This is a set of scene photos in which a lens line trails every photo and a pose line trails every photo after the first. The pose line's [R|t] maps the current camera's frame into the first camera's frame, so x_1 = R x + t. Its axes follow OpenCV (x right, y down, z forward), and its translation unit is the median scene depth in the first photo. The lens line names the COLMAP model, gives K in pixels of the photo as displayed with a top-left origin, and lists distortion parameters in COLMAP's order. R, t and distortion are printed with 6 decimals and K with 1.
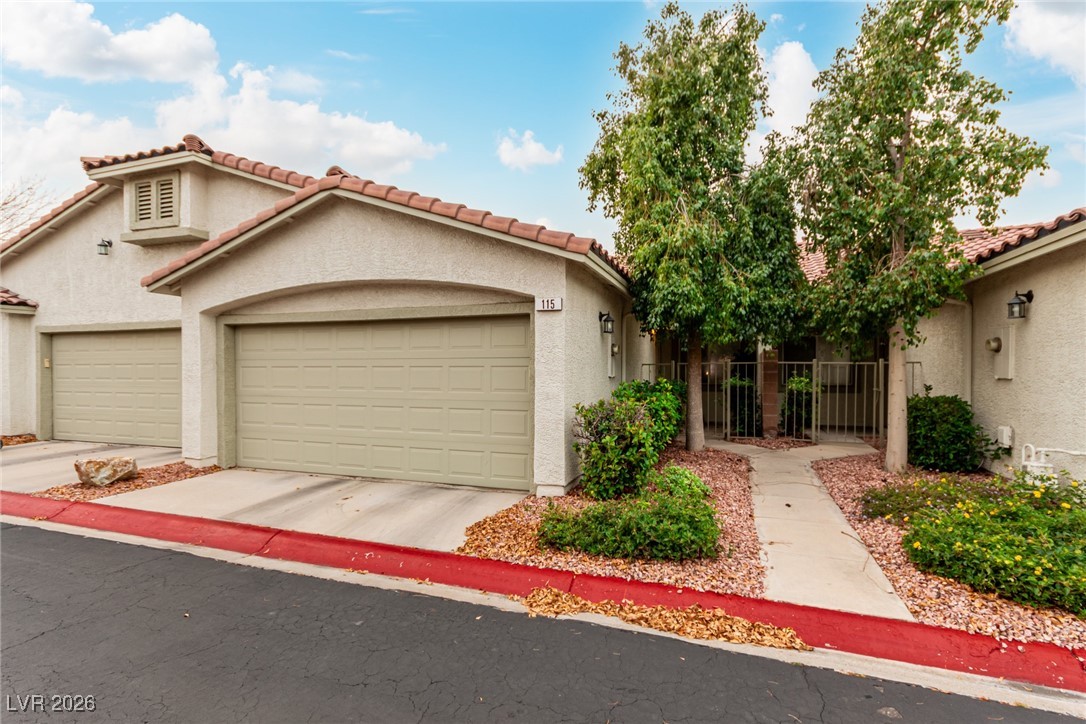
lens RADIAL K [[503.8, 0, 550.0], [0, 503.8, 376.6], [0, 0, 1]] dist [0.003570, 0.000686]
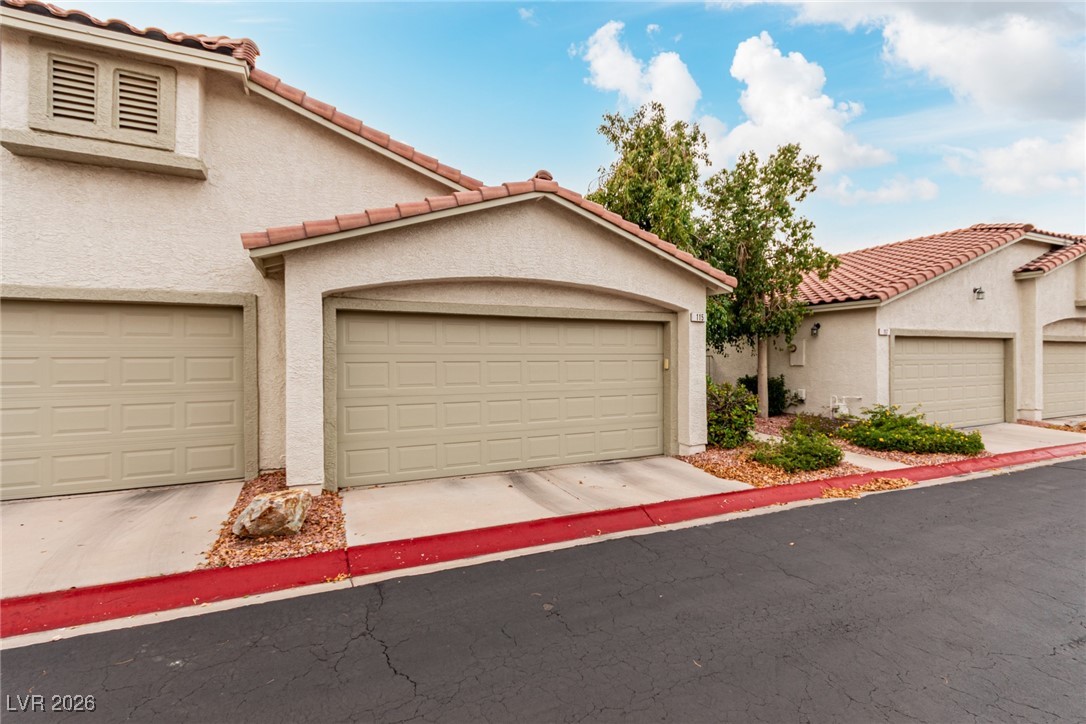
lens RADIAL K [[503.8, 0, 542.5], [0, 503.8, 361.8], [0, 0, 1]] dist [0.003570, 0.000686]
pose [[0.720534, -0.007512, 0.693379, -1.155176], [0.013274, 0.999908, -0.002961, -0.017055], [-0.693293, 0.011338, 0.720567, 0.252566]]
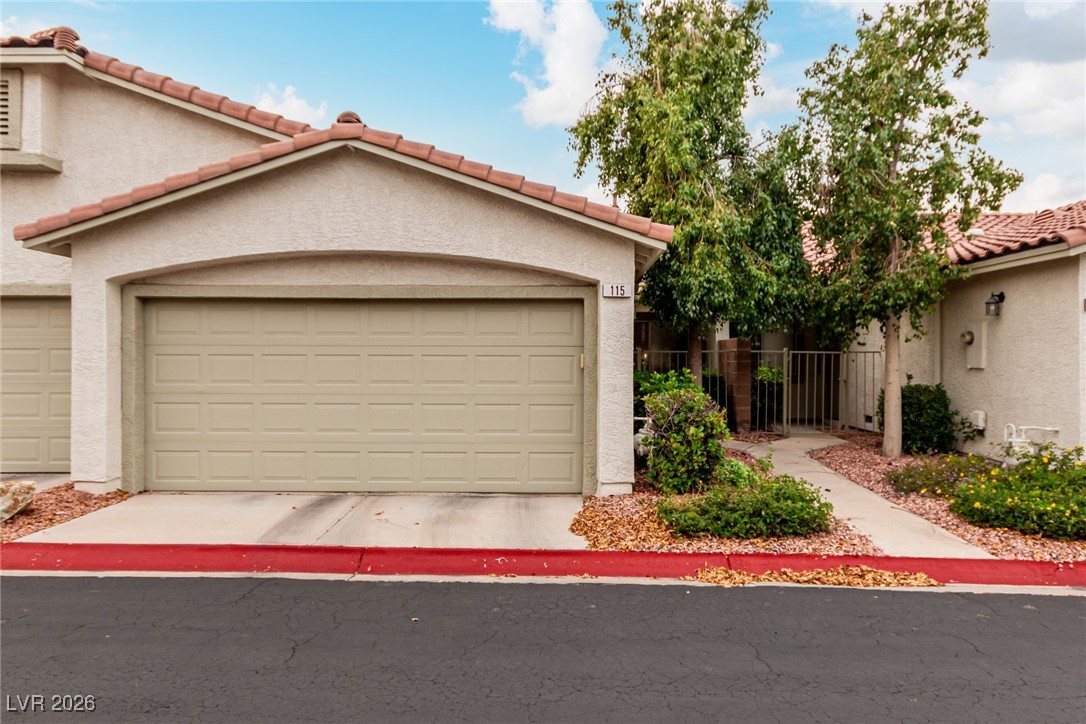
lens RADIAL K [[699.7, 0, 537.3], [0, 699.7, 358.9], [0, 0, 1]] dist [0.000697, 0.009794]
pose [[0.952417, 0.001707, 0.304793, -0.481021], [0.001288, 0.999953, -0.009623, -0.002986], [-0.304795, 0.009558, 0.952370, -0.175759]]
